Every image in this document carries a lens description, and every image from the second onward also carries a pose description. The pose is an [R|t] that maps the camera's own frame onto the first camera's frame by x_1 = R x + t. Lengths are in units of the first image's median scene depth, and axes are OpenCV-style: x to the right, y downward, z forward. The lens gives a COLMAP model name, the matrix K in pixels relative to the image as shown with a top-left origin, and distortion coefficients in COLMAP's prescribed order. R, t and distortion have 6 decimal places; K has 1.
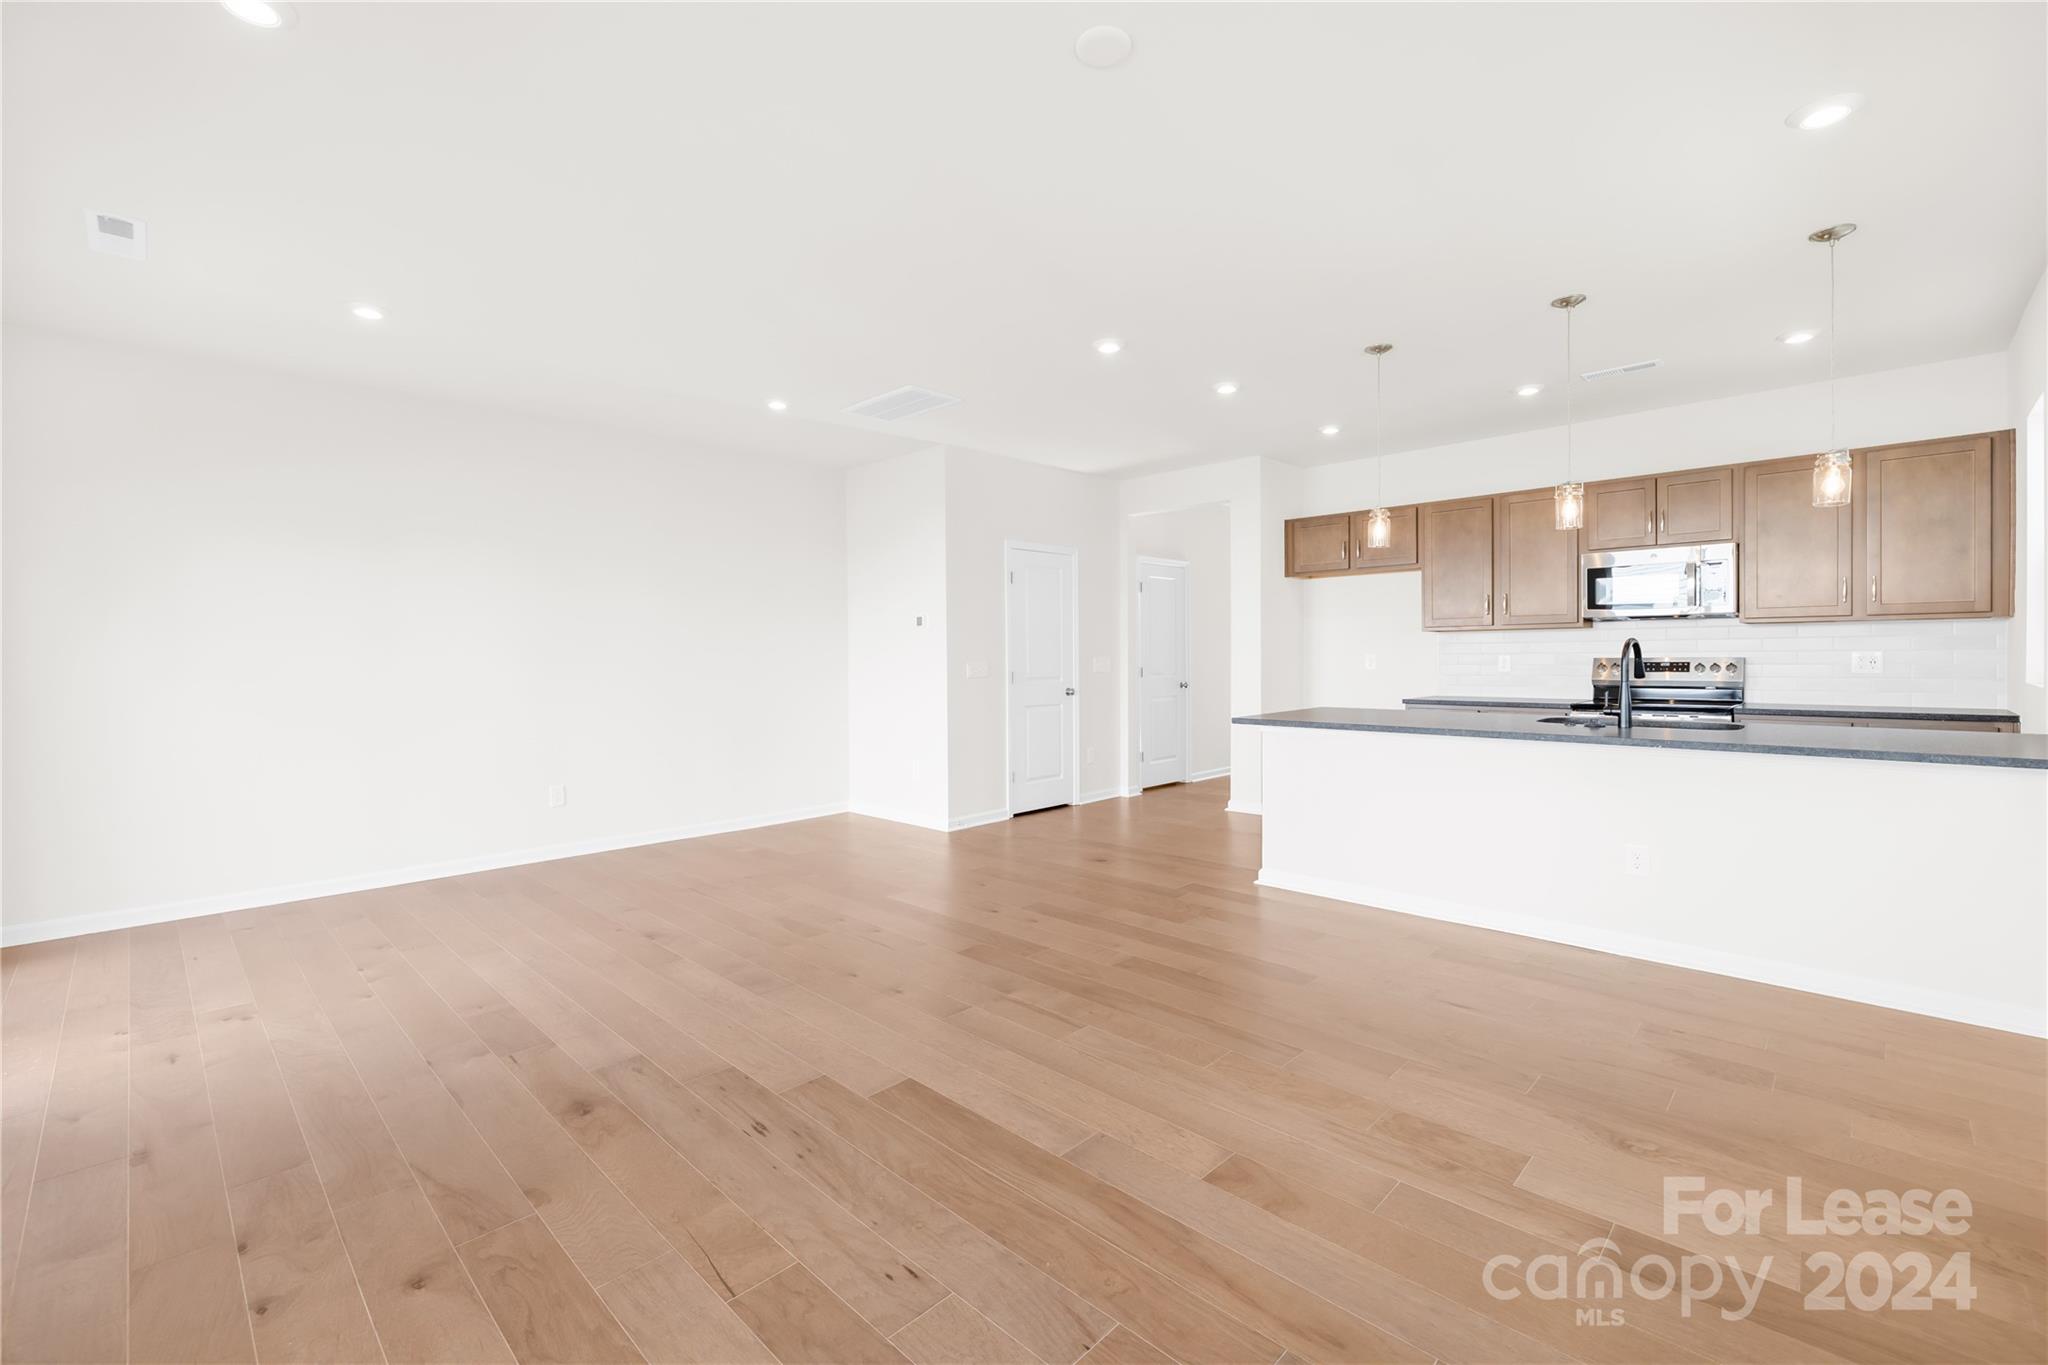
lens RADIAL K [[857.0, 0, 1021.3], [0, 857.0, 668.0], [0, 0, 1]] dist [0.001750, -0.000115]
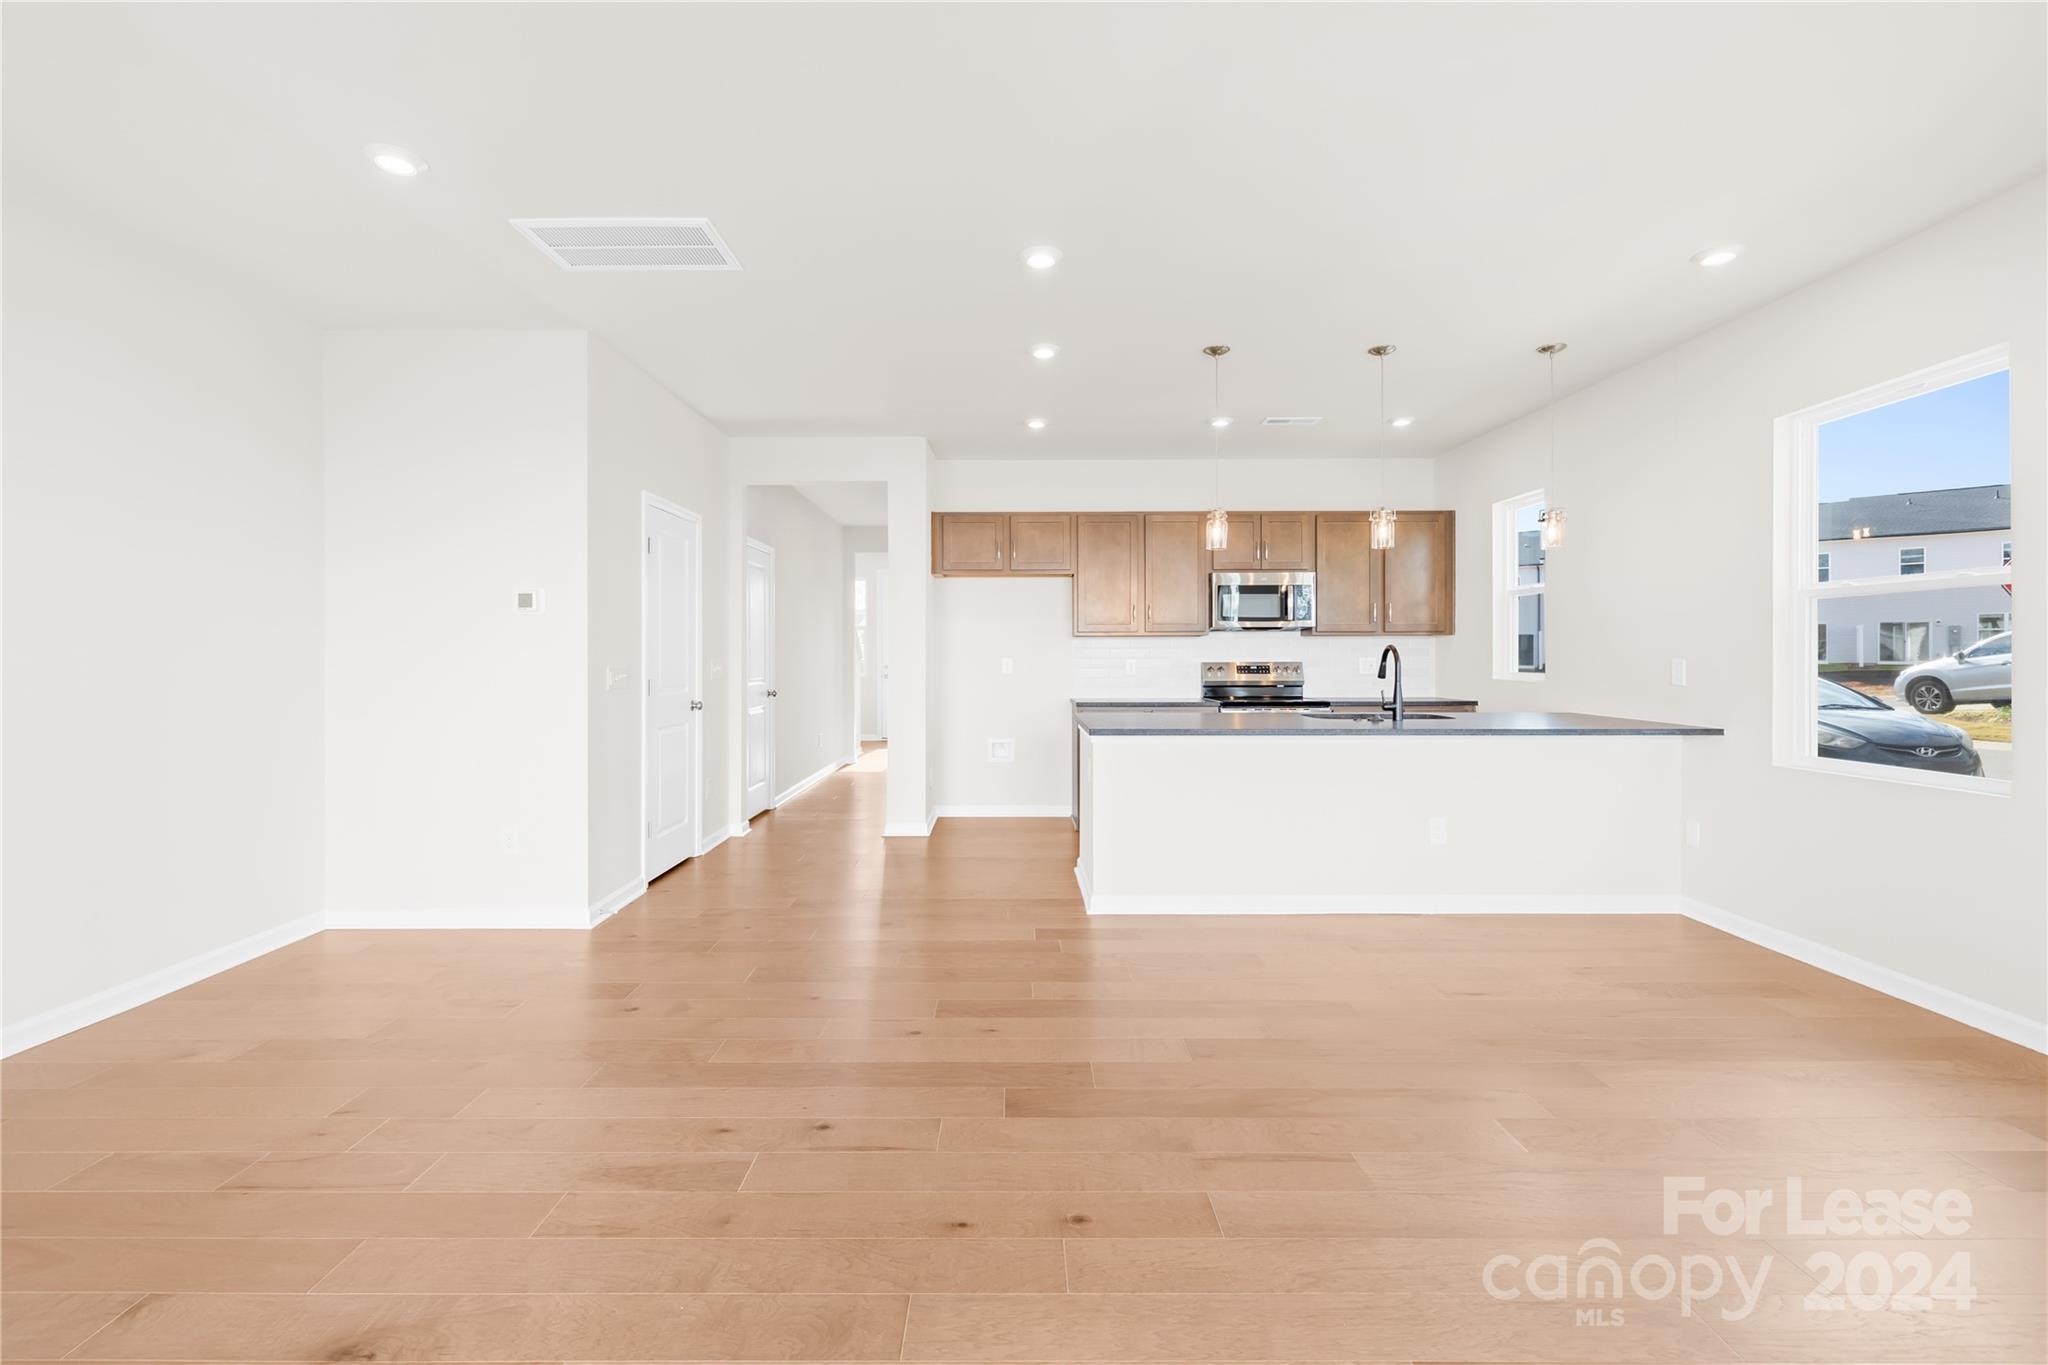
lens RADIAL K [[857.0, 0, 1021.3], [0, 857.0, 668.0], [0, 0, 1]] dist [0.001750, -0.000115]
pose [[0.723278, -0.002348, 0.690553, -0.330933], [0.005630, 0.999981, -0.002496, -0.002074], [-0.690534, 0.005693, 0.723278, 0.338452]]
